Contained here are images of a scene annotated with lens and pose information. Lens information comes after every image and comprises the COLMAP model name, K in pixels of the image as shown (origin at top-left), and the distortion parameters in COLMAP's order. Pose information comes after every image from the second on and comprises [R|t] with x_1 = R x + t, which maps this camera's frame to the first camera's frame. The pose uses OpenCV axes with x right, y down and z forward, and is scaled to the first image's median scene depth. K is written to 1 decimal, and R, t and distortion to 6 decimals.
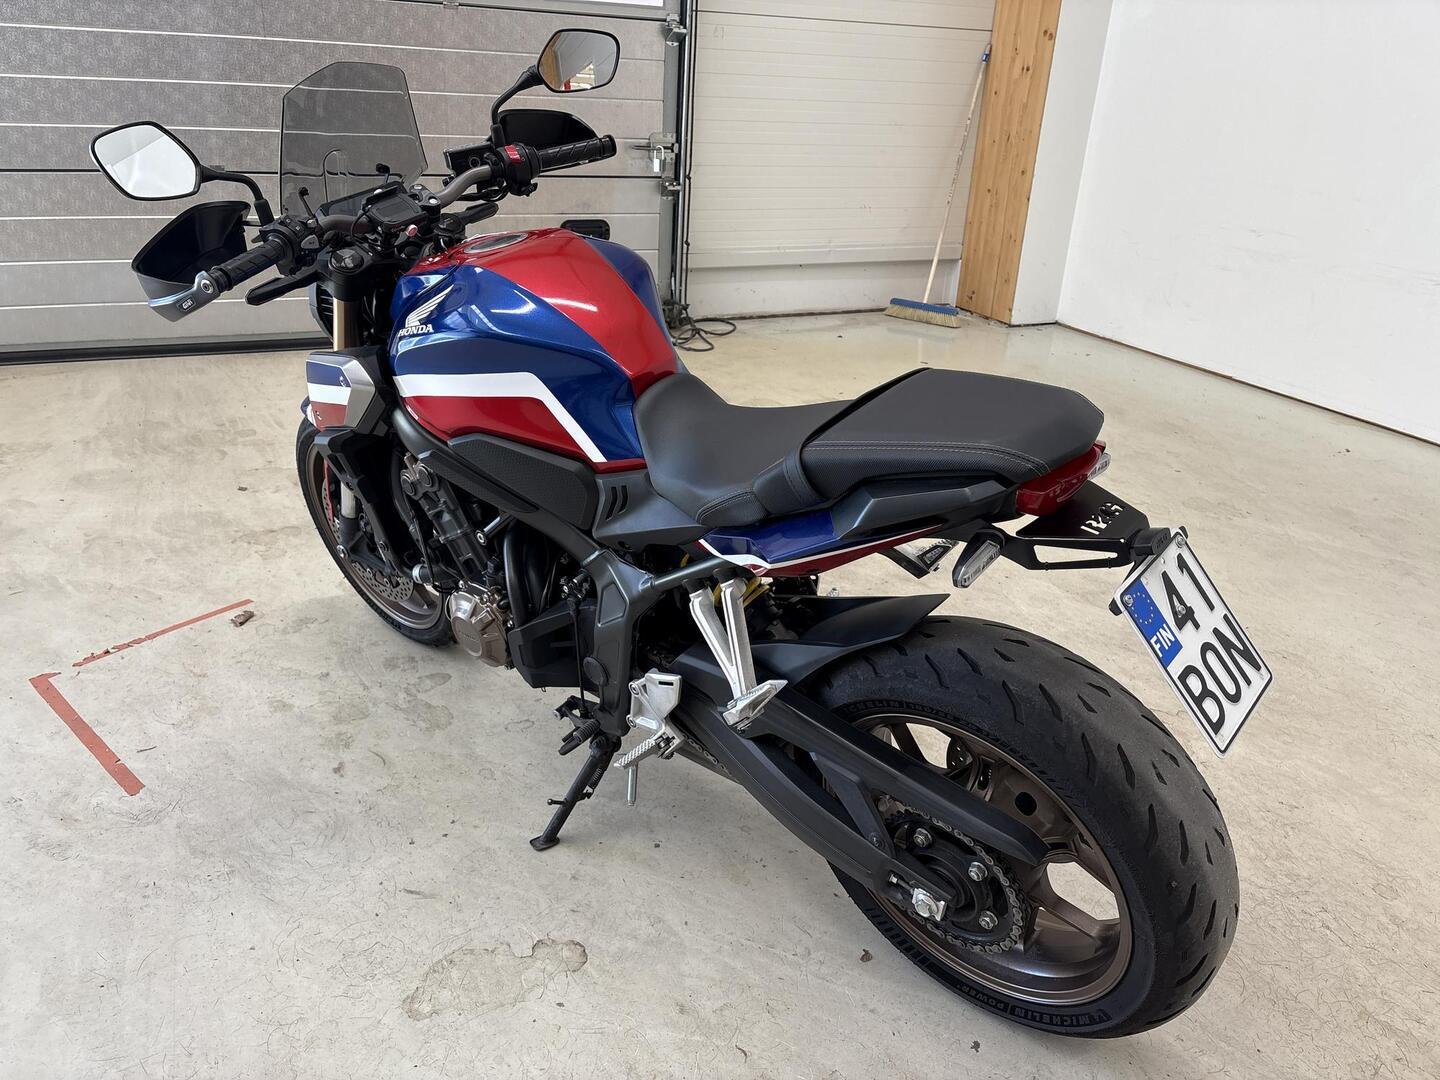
lens RADIAL K [[1078.2, 0, 719.8], [0, 1078.2, 549.5], [0, 0, 1]] dist [0.001164, -0.004289]
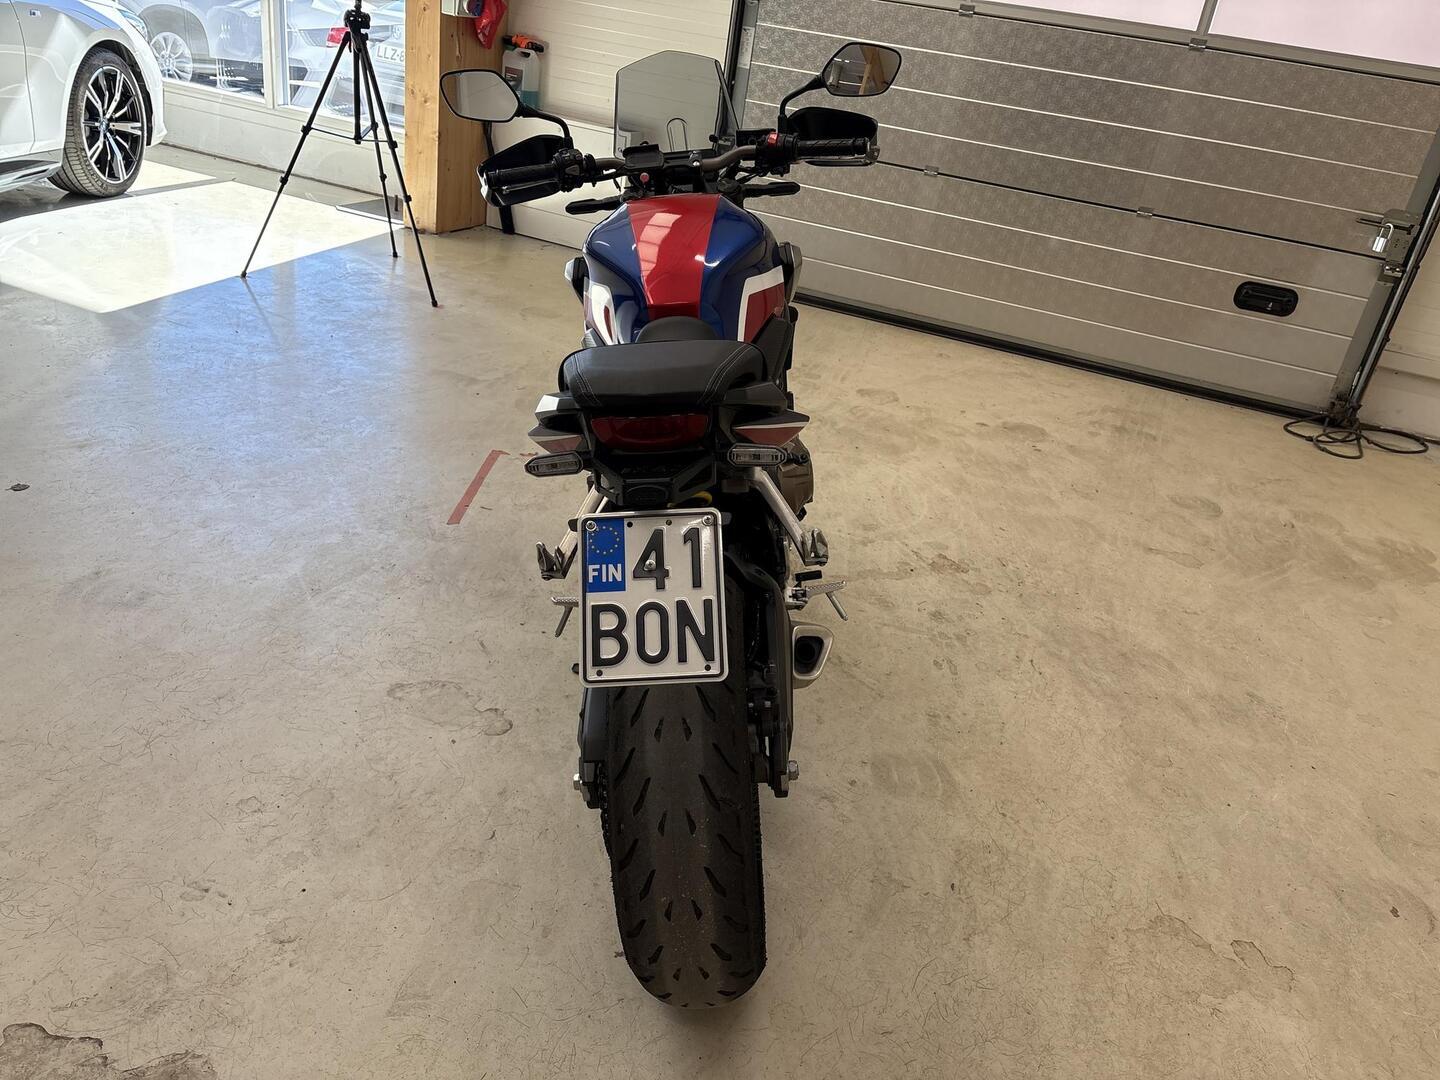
lens RADIAL K [[1078.2, 0, 719.5], [0, 1078.2, 531.6], [0, 0, 1]] dist [0.001164, -0.004289]
pose [[0.671949, 0.369527, -0.641821, 0.827816], [-0.398550, 0.910864, 0.107170, -0.085056], [0.624213, 0.183785, 0.759329, 0.150238]]
